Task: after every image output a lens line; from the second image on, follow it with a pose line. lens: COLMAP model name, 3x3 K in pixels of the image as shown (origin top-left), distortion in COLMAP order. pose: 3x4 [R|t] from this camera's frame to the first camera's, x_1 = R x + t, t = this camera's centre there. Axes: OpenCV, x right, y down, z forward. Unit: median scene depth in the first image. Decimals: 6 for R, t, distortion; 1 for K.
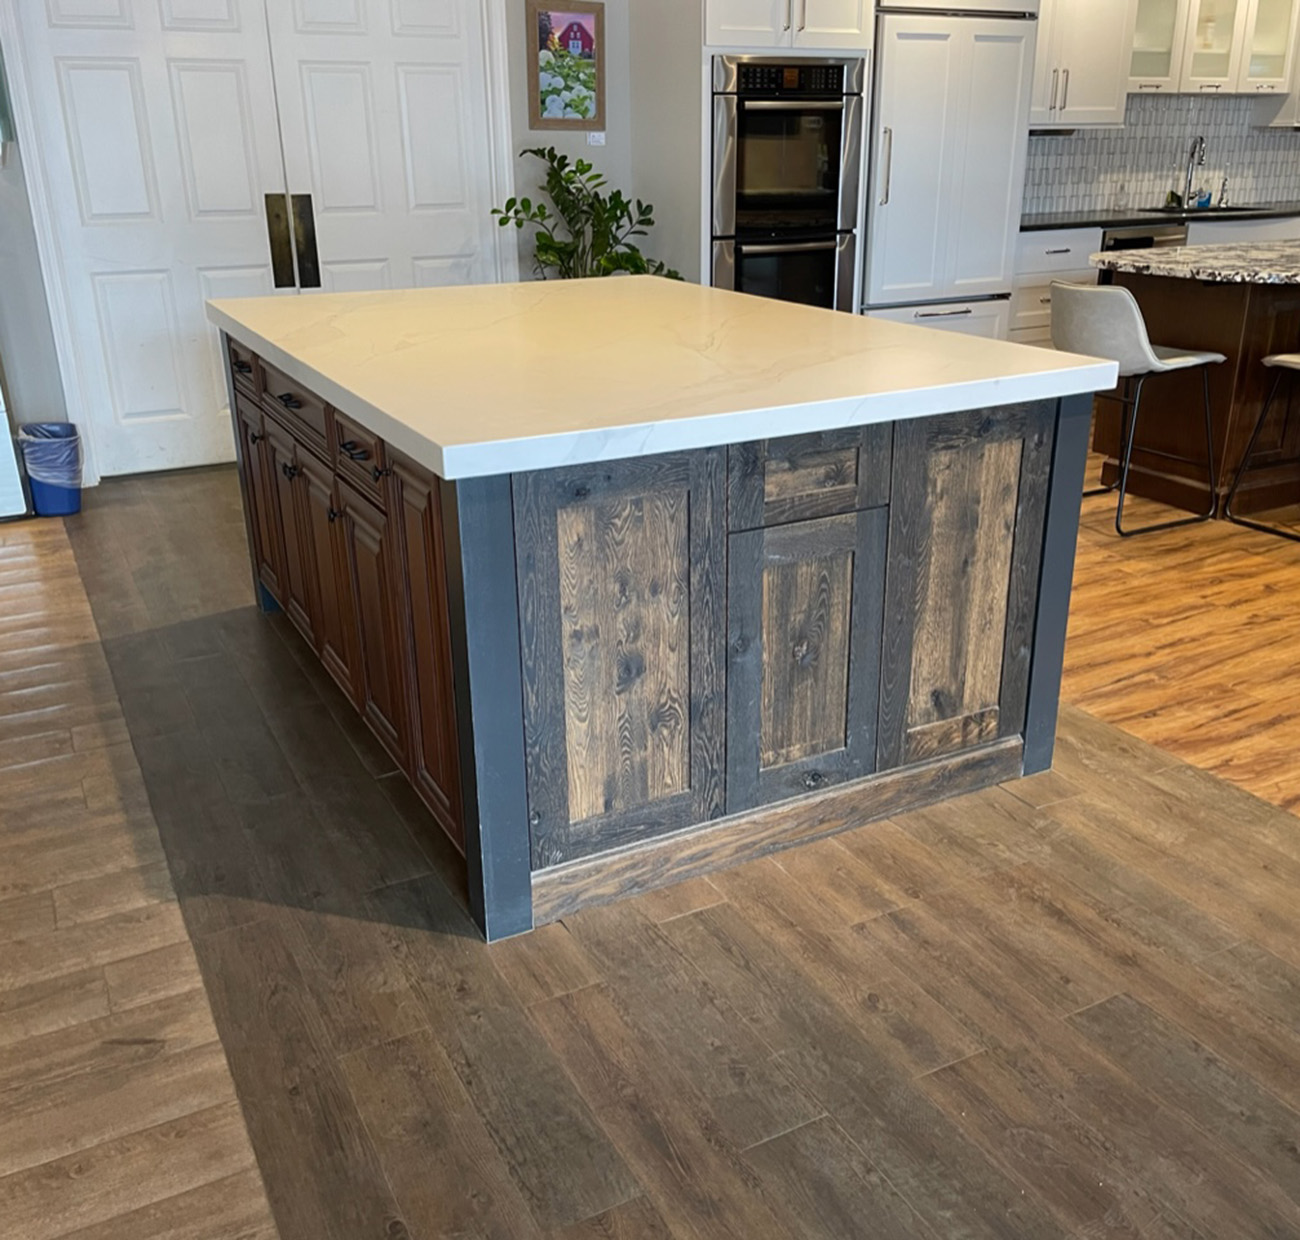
lens RADIAL K [[1219.7, 0, 650.0], [0, 1219.7, 620.0], [0, 0, 1]] dist [-0.003042, 0.001665]
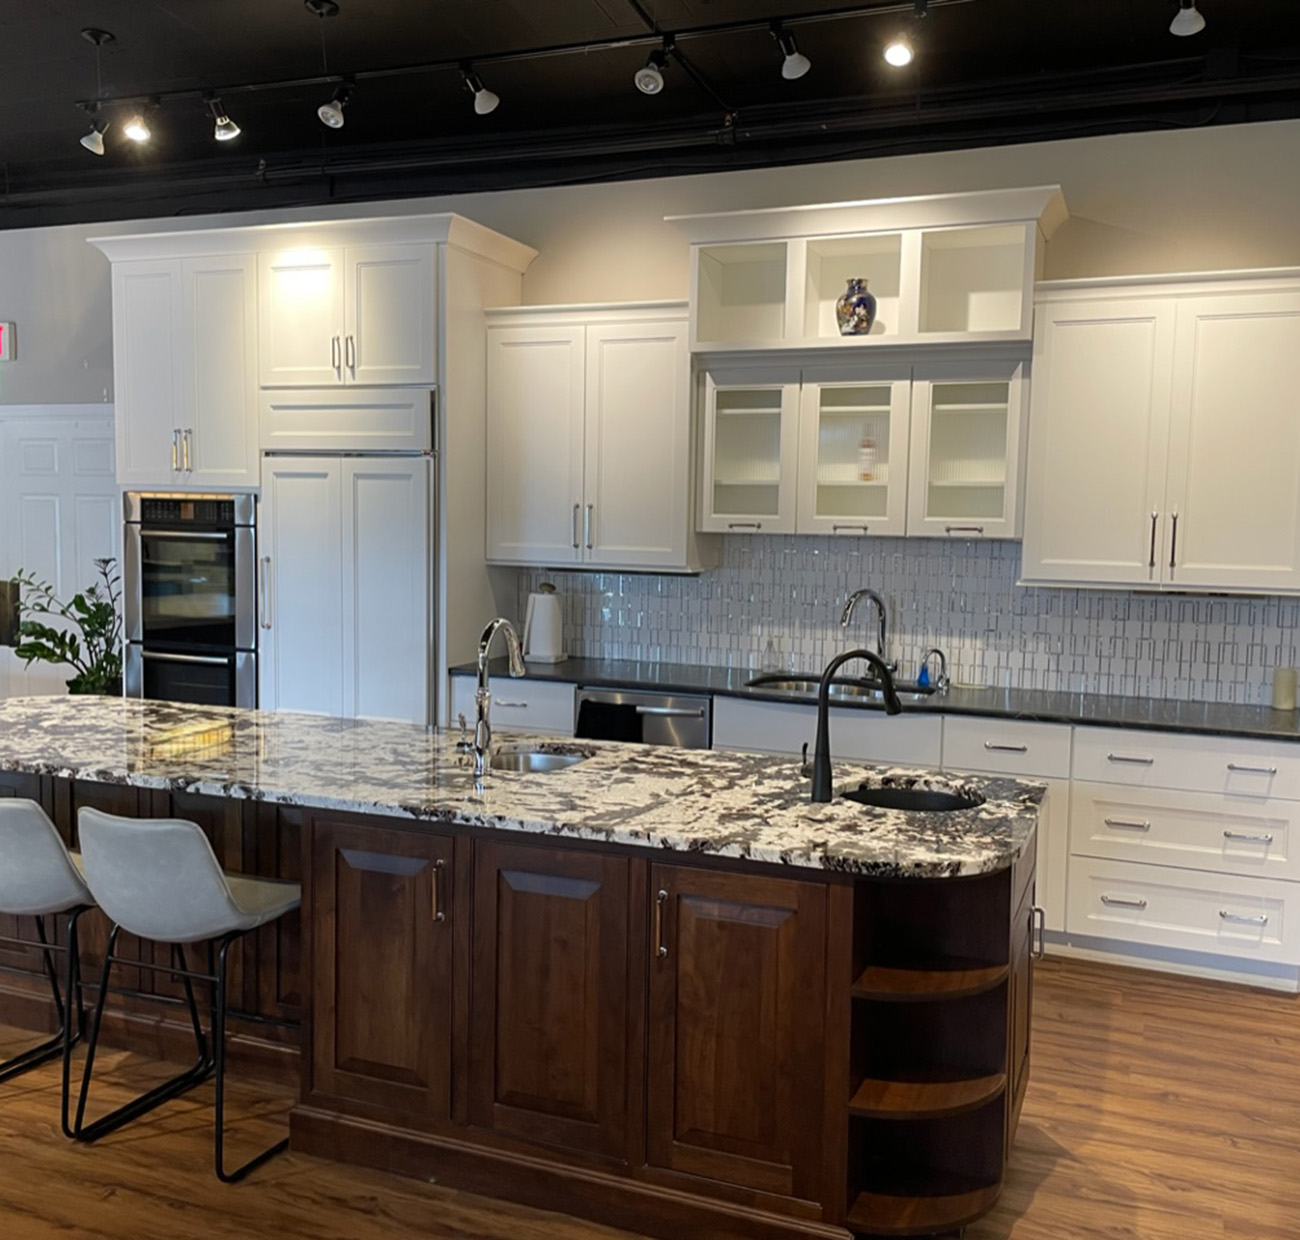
lens RADIAL K [[1282.4, 0, 650.0], [0, 1282.4, 620.0], [0, 0, 1]] dist [0.079643, 0.006257]
pose [[0.648621, 0.064253, -0.758395, 1.000839], [-0.318375, 0.927970, -0.193671, -0.190221], [0.691324, 0.367073, 0.622357, 0.438596]]
